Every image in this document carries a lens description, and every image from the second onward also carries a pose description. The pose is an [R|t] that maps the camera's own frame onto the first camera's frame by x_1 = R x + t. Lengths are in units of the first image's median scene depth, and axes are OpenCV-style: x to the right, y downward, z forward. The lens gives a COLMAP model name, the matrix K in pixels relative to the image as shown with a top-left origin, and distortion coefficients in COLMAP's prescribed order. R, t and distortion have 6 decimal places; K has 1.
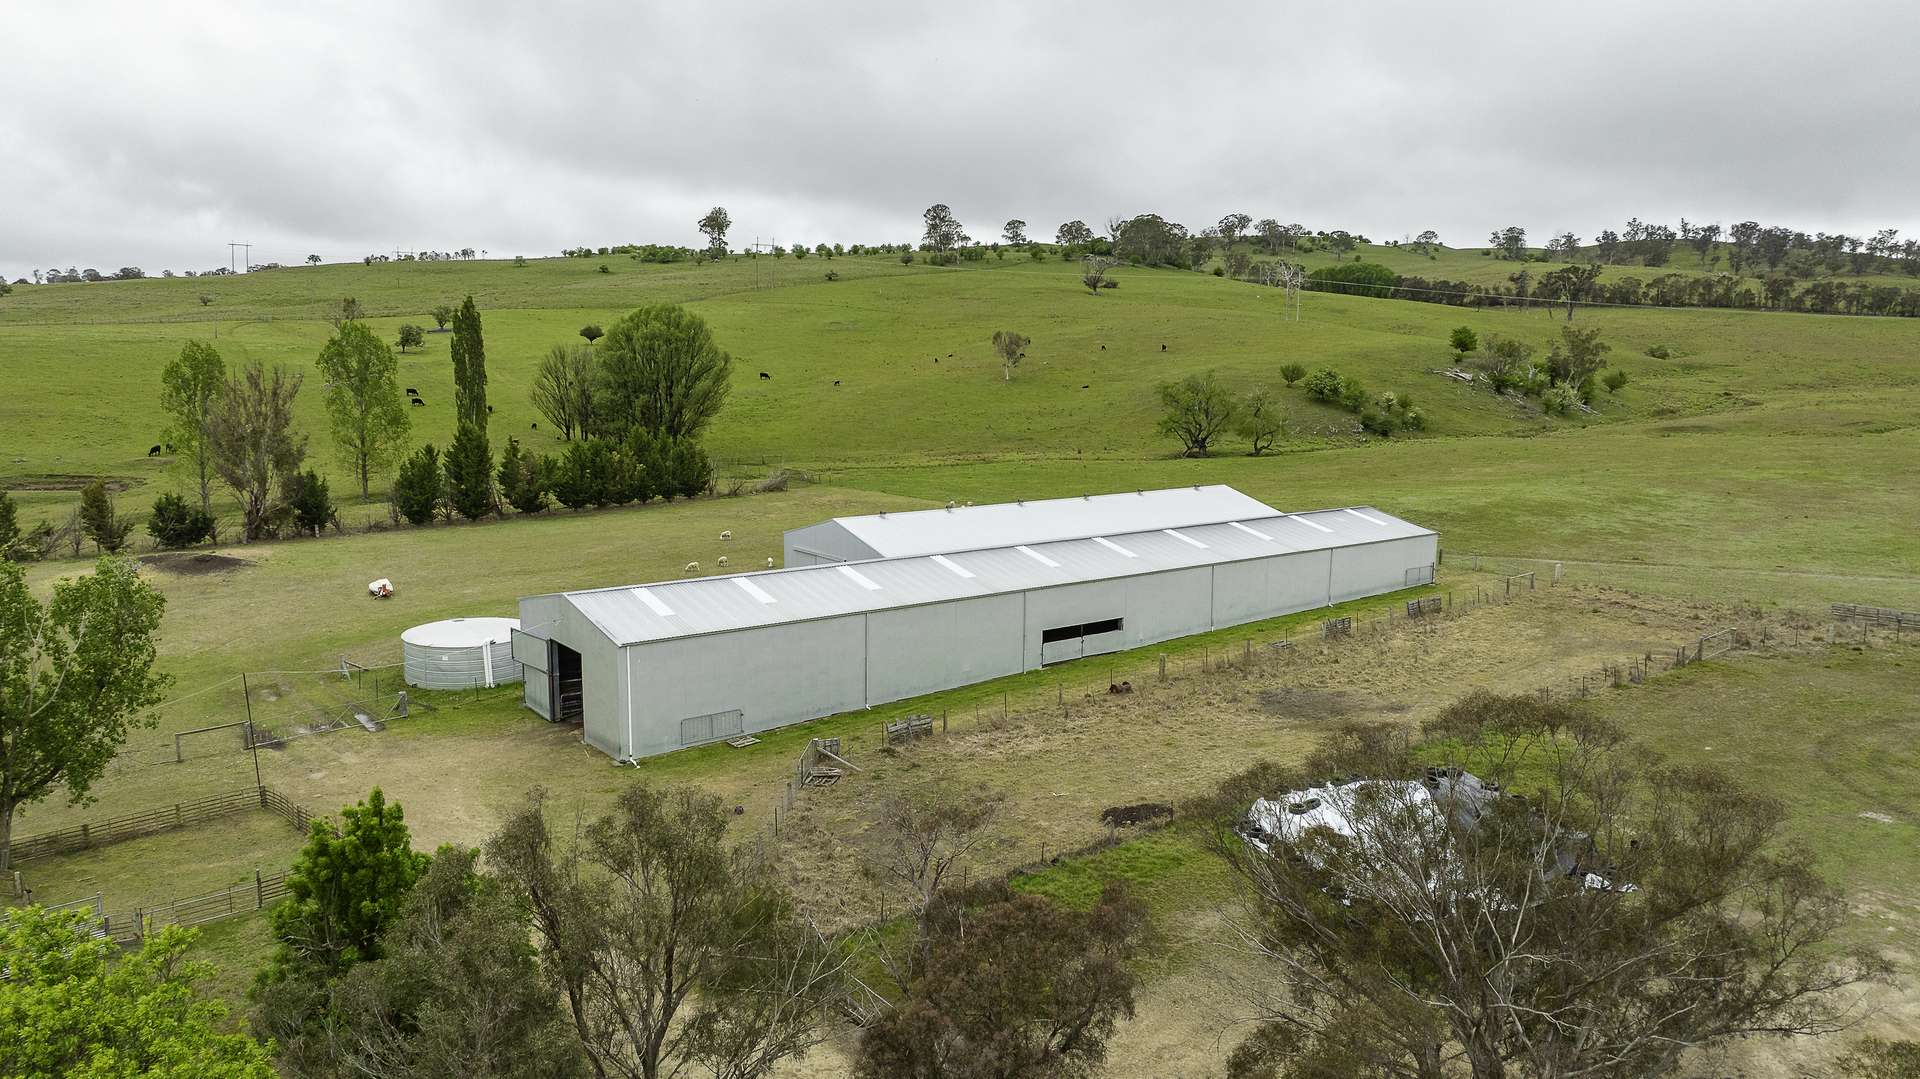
lens RADIAL K [[1354.7, 0, 960.0], [0, 1354.7, 539.5], [0, 0, 1]] dist [-0.021675, 0.009471]
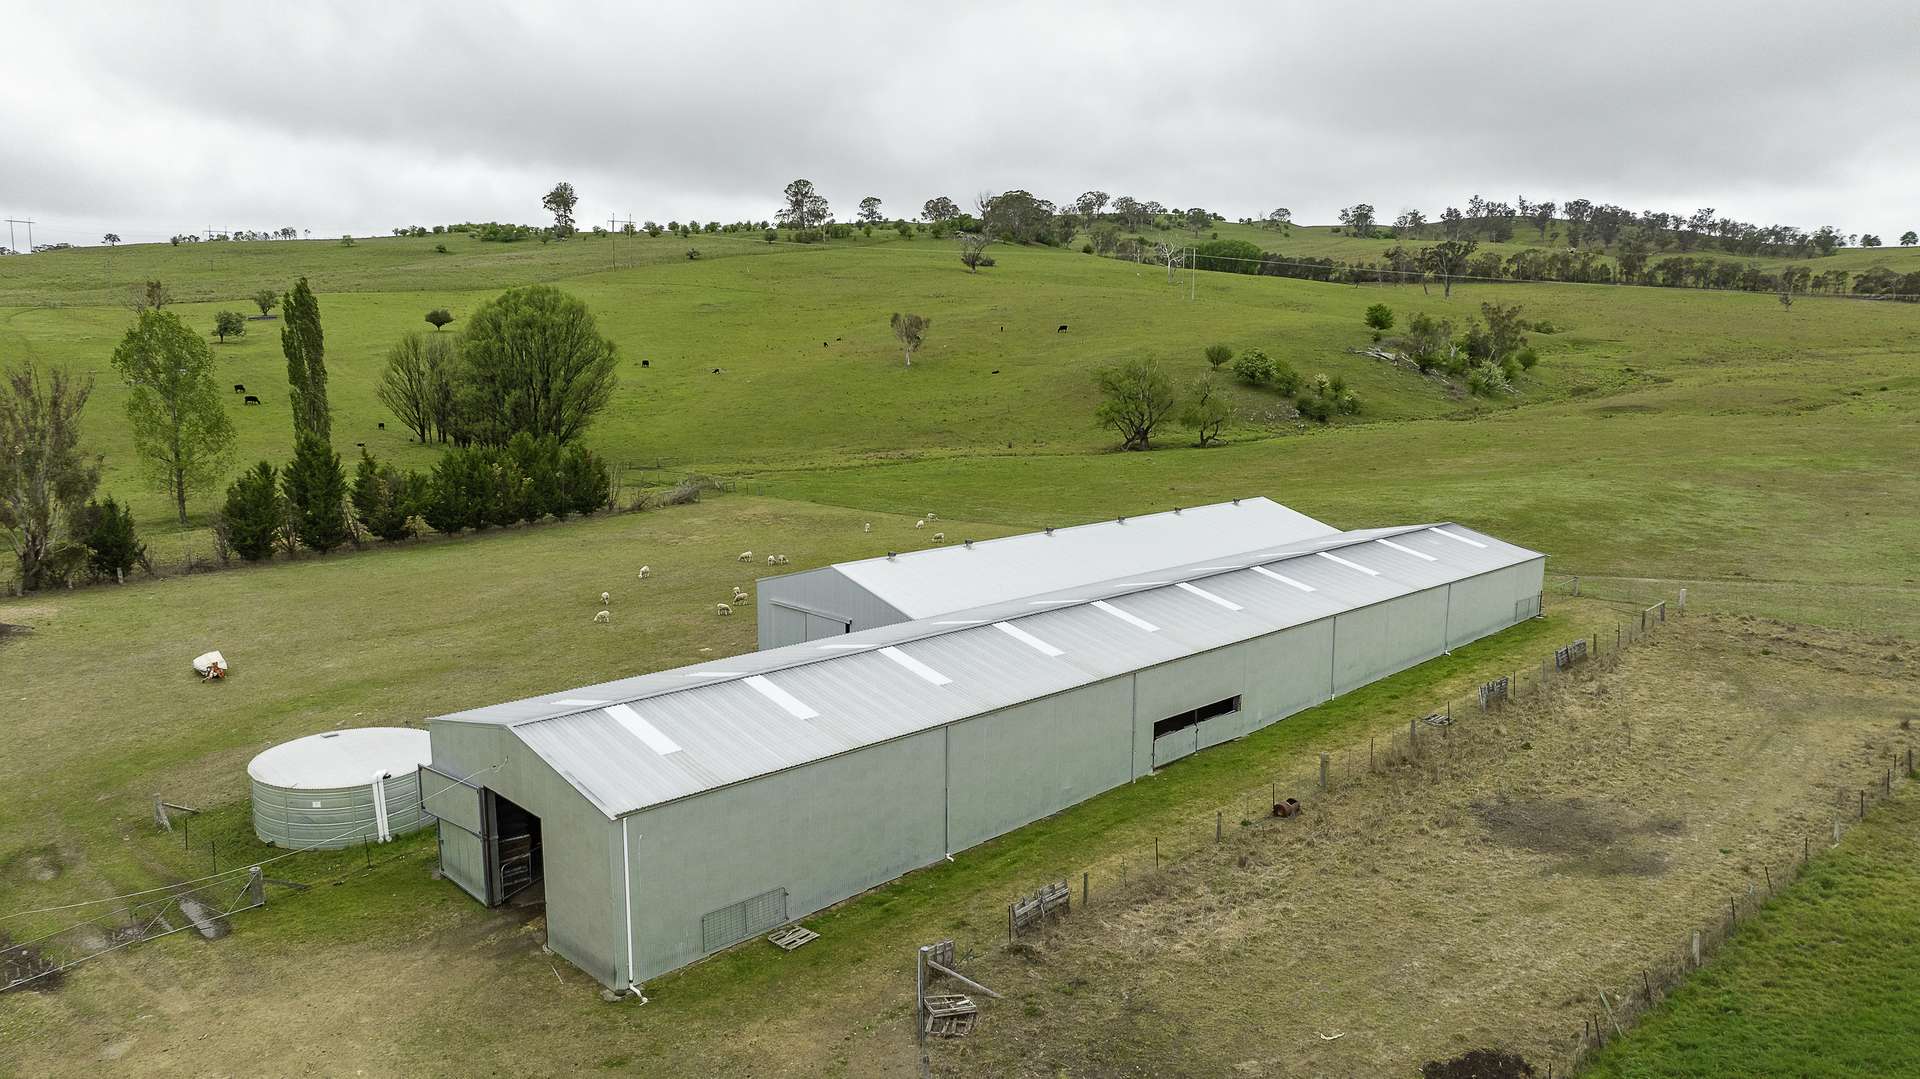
lens RADIAL K [[1354.7, 0, 960.0], [0, 1354.7, 539.5], [0, 0, 1]] dist [-0.021675, 0.009471]
pose [[0.993750, -0.026214, 0.108511, -0.040683], [0.024608, 0.999567, 0.016109, -0.015843], [-0.108887, -0.013338, 0.993965, 0.091509]]
